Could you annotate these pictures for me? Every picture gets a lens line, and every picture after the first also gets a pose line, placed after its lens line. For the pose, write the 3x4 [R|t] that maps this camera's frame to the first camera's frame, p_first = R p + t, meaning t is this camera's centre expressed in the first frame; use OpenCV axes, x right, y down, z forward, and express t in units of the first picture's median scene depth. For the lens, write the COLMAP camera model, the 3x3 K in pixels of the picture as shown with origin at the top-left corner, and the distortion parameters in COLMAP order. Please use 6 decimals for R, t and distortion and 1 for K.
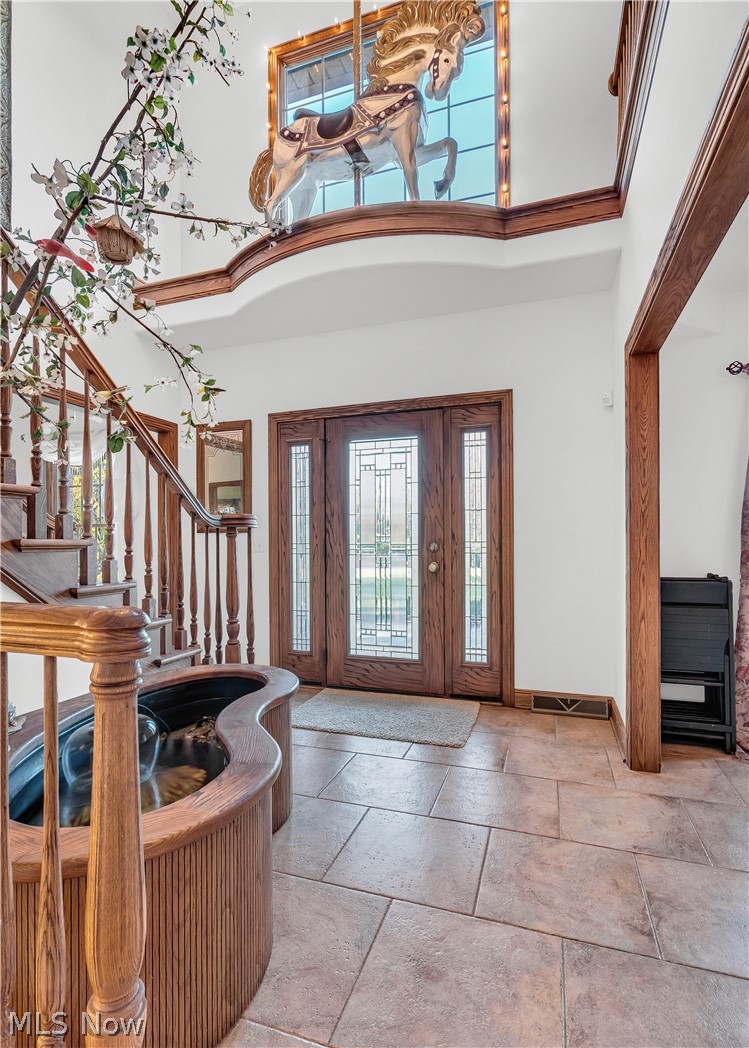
lens RADIAL K [[512.3, 0, 374.5], [0, 512.3, 524.0], [0, 0, 1]] dist [-0.001379, -0.000099]
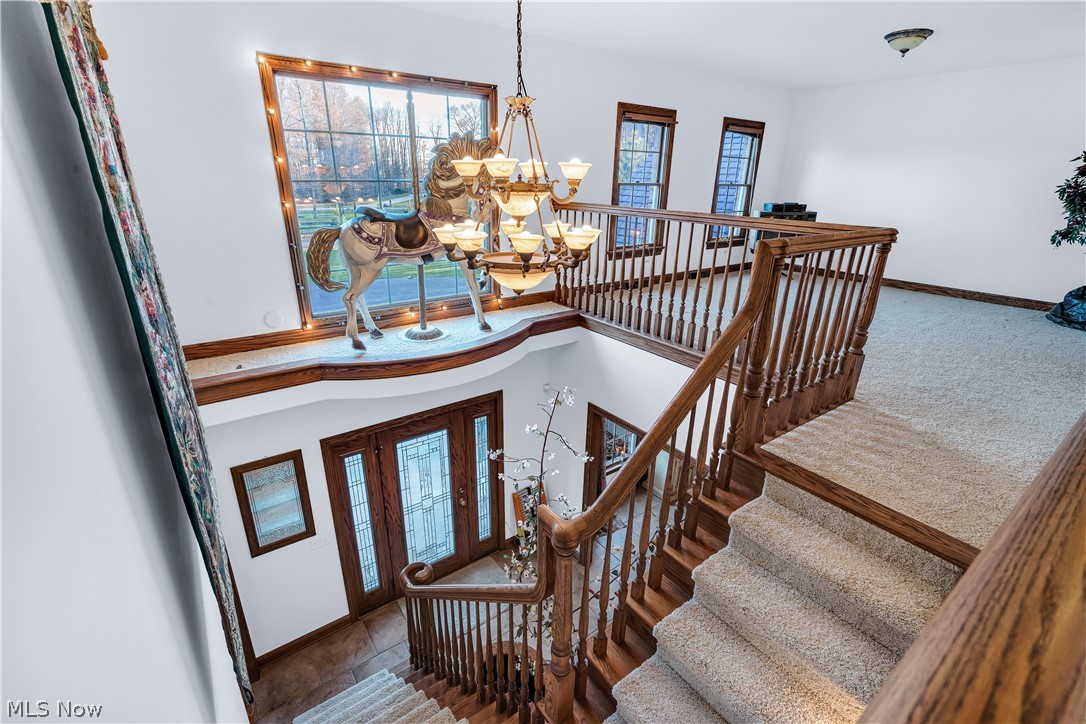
lens RADIAL K [[495.0, 0, 543.0], [0, 495.0, 362.0], [0, 0, 1]] dist [-0.000324, 0.000387]
pose [[0.569065, -0.277883, 0.773916, -0.763017], [-0.030487, 0.933392, 0.357562, -0.824911], [-0.821727, -0.227071, 0.522689, 0.091853]]
